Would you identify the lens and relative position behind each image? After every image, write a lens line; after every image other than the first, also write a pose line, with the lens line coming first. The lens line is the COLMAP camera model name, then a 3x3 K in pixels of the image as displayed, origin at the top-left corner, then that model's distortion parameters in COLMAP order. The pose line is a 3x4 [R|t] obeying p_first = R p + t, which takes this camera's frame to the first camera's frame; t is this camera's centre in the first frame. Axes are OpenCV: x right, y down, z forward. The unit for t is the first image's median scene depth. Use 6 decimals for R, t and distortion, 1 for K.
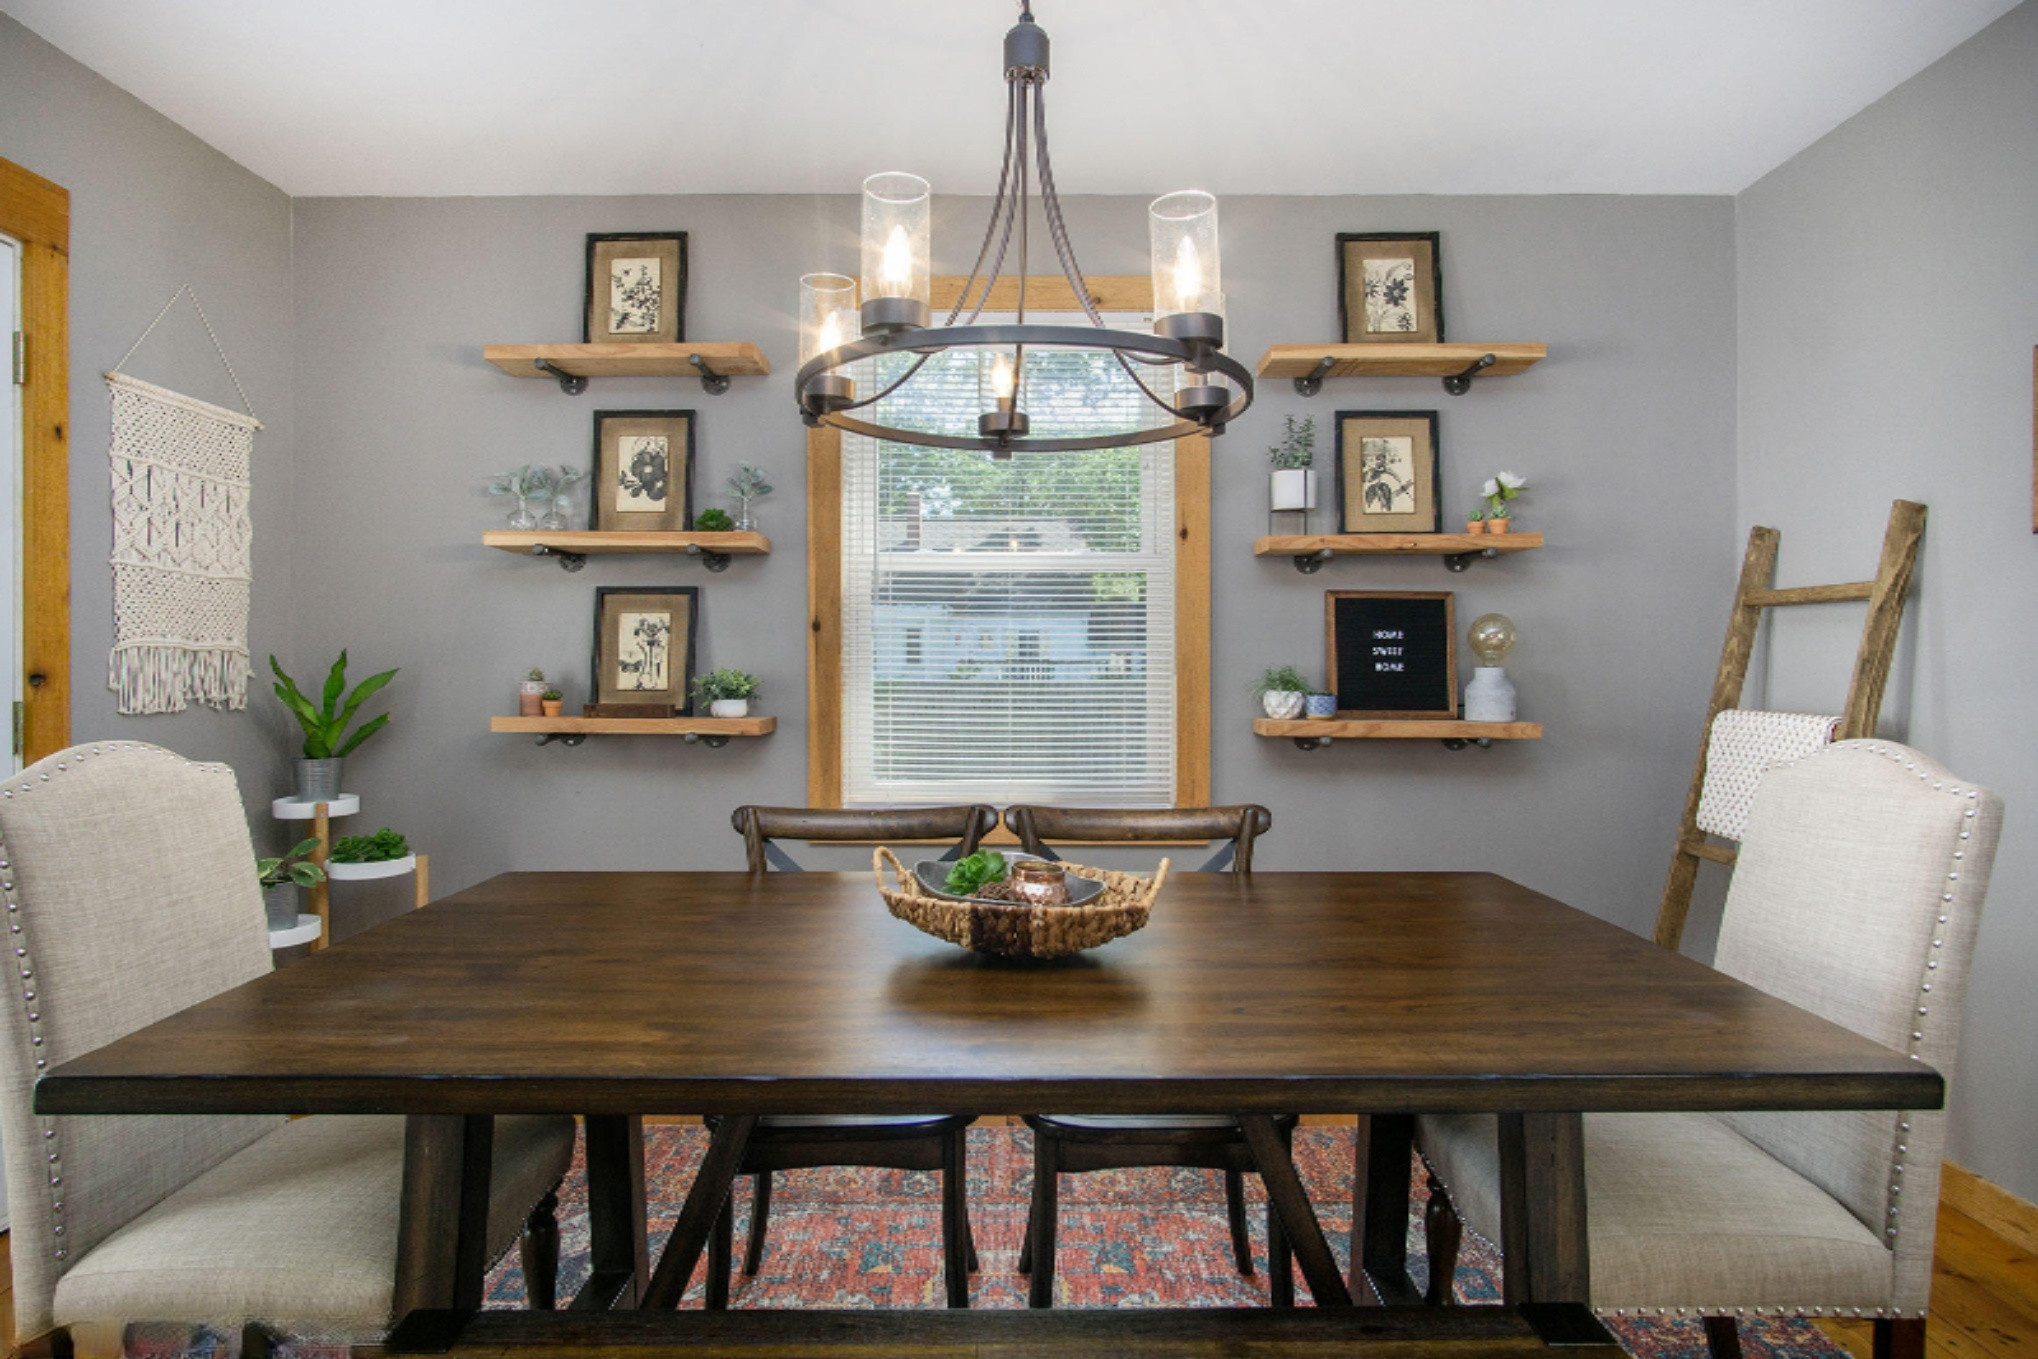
lens RADIAL K [[1117.0, 0, 995.8], [0, 1117.0, 670.5], [0, 0, 1]] dist [-0.004482, -0.000287]
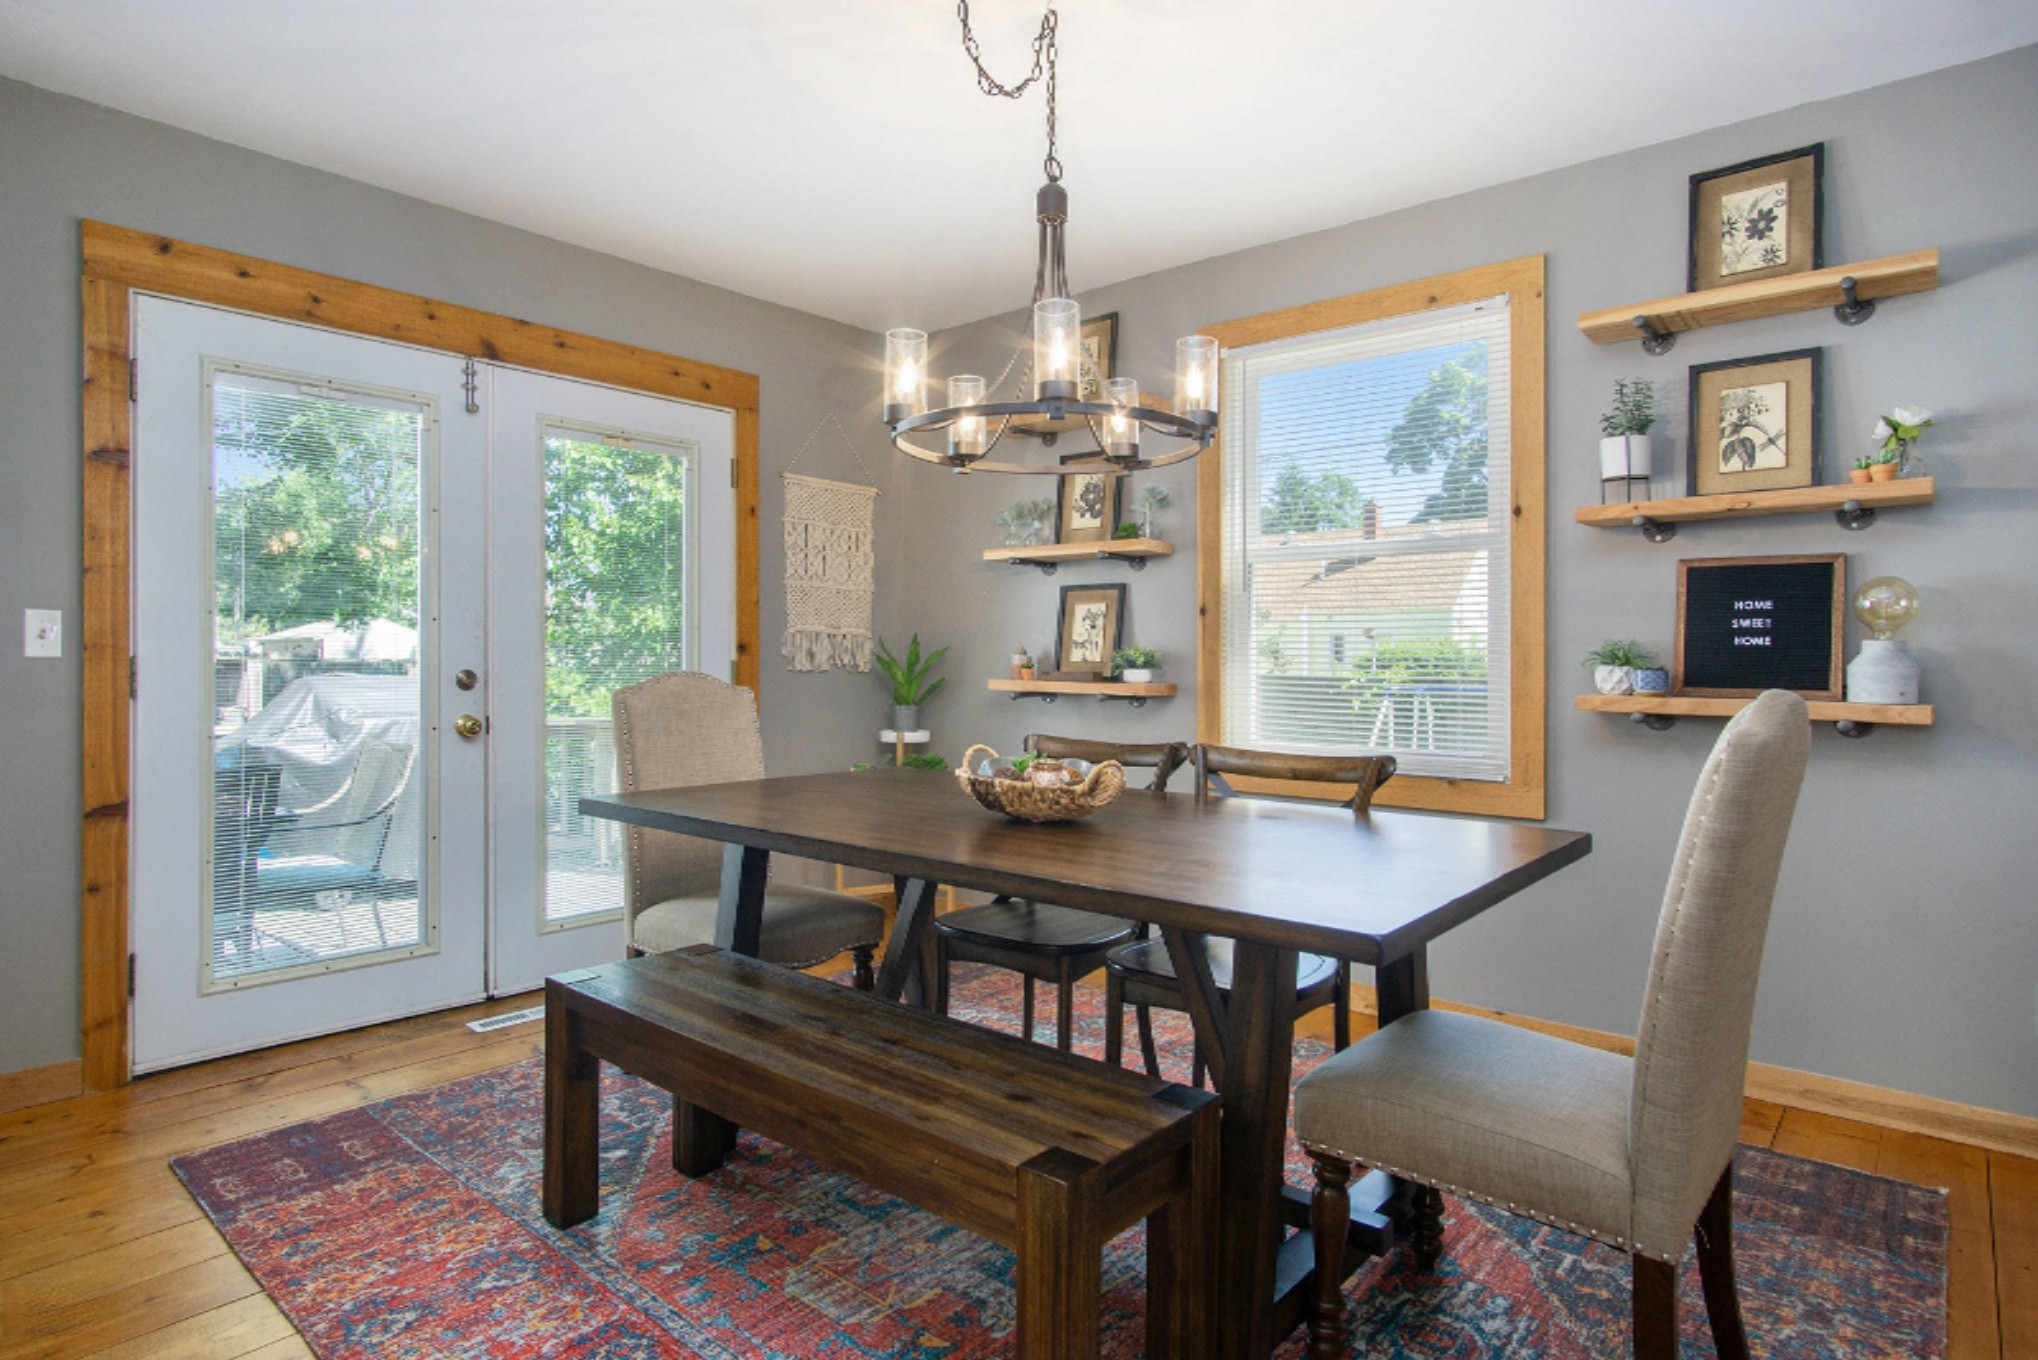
lens RADIAL K [[1116.5, 0, 1014.7], [0, 1116.5, 664.9], [0, 0, 1]] dist [-0.012261, -0.000191]
pose [[0.759251, 0.006515, -0.650766, 0.486446], [-0.011379, 0.999930, -0.003265, 0.026172], [0.650699, 0.009884, 0.759272, -0.066647]]
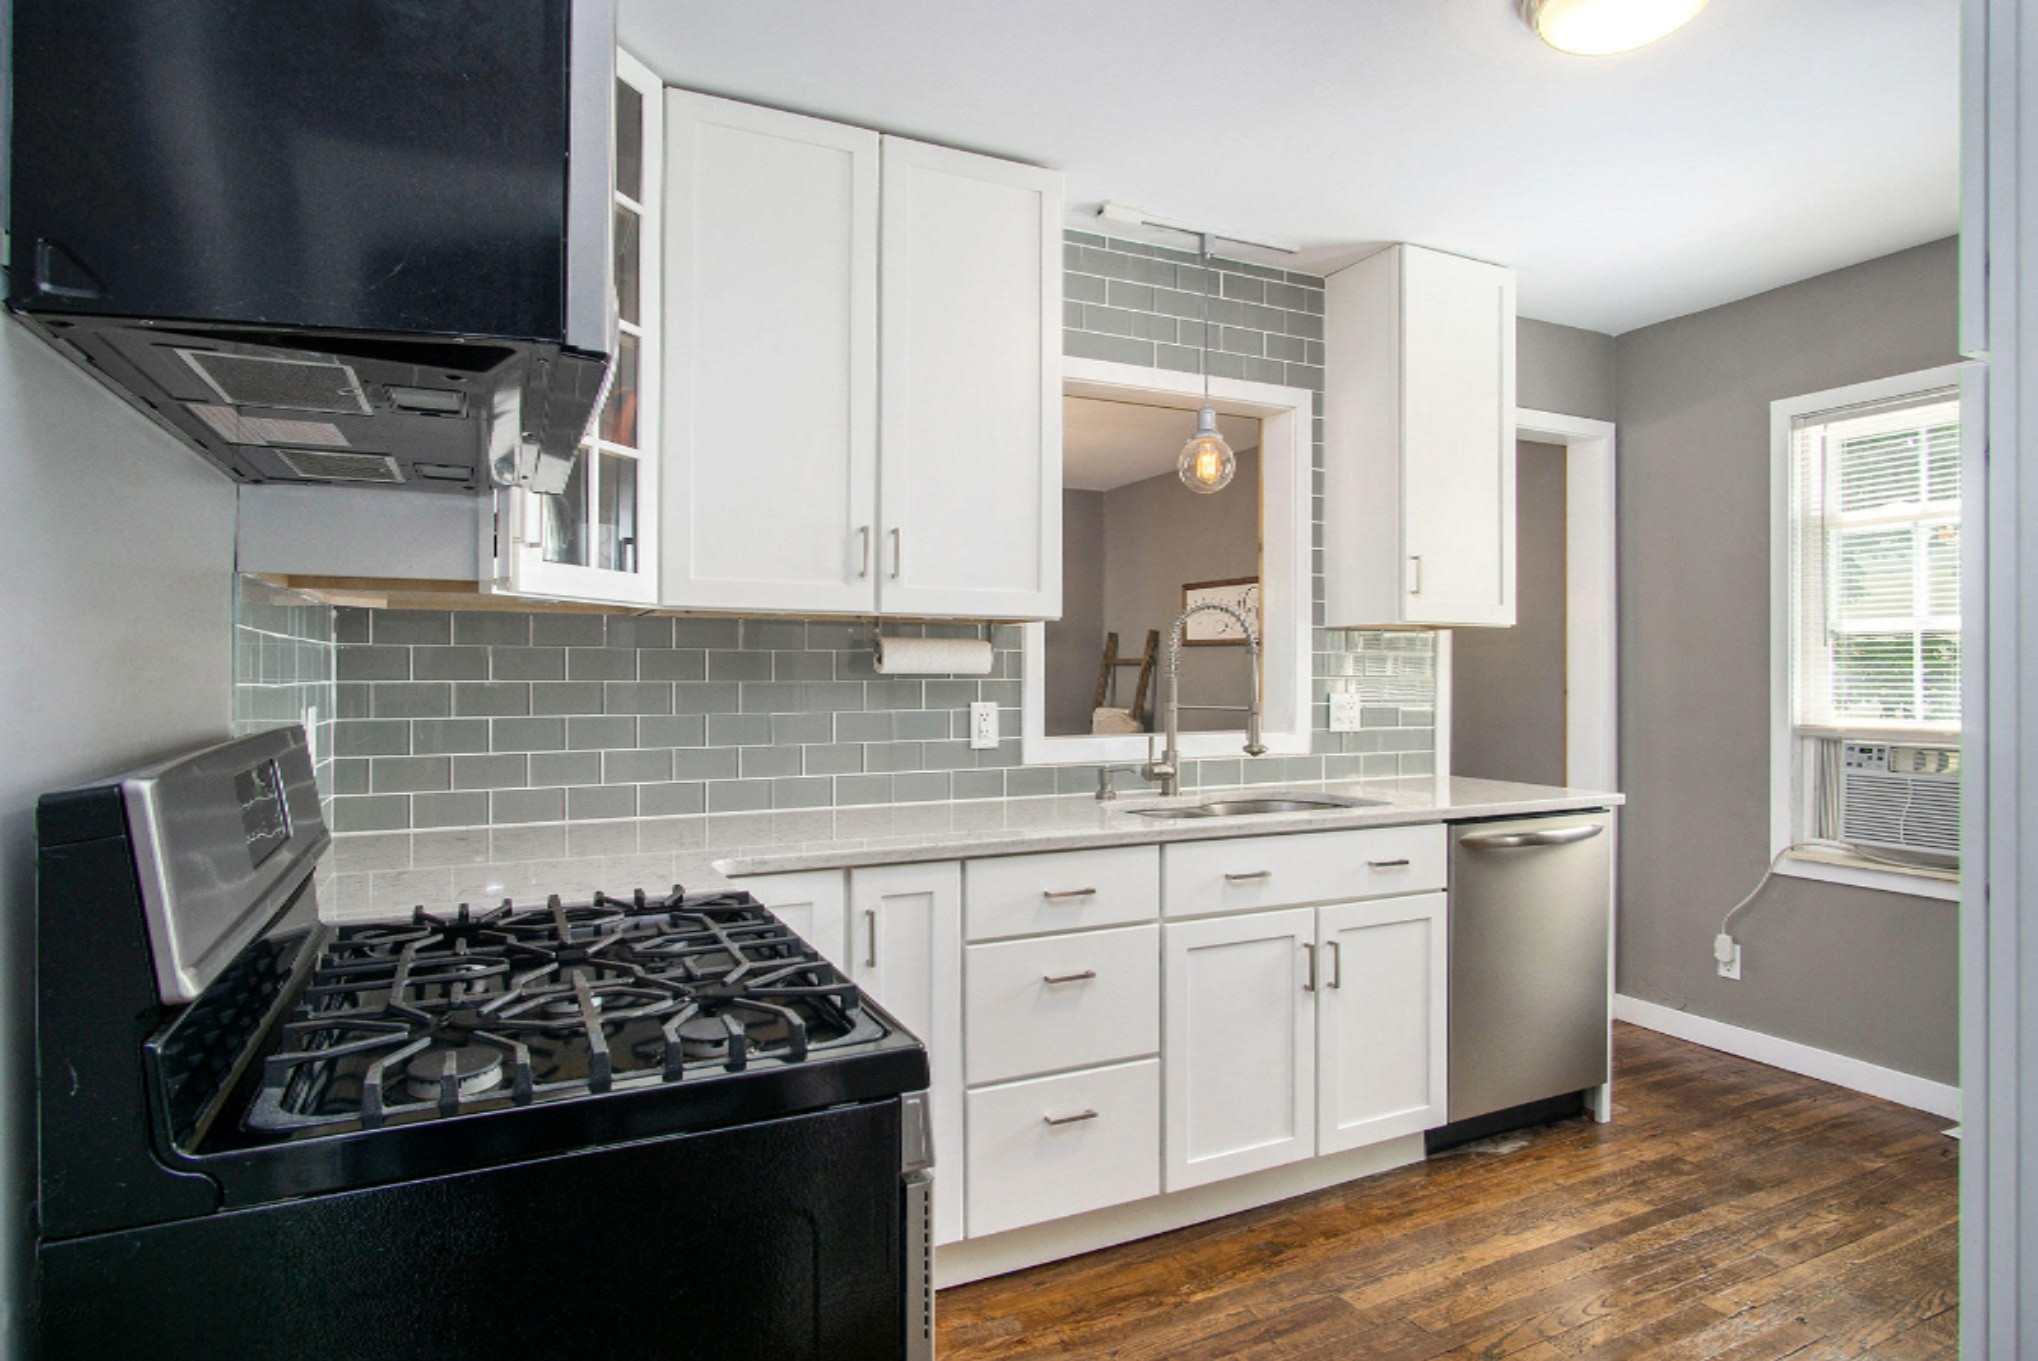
lens RADIAL K [[1116.5, 0, 1014.7], [0, 1116.5, 665.4], [0, 0, 1]] dist [-0.012261, -0.000191]
pose [[0.892608, 0.005082, 0.450805, -0.593099], [0.001150, 0.999908, -0.013548, -0.022512], [-0.450833, 0.012612, 0.892519, -1.063975]]
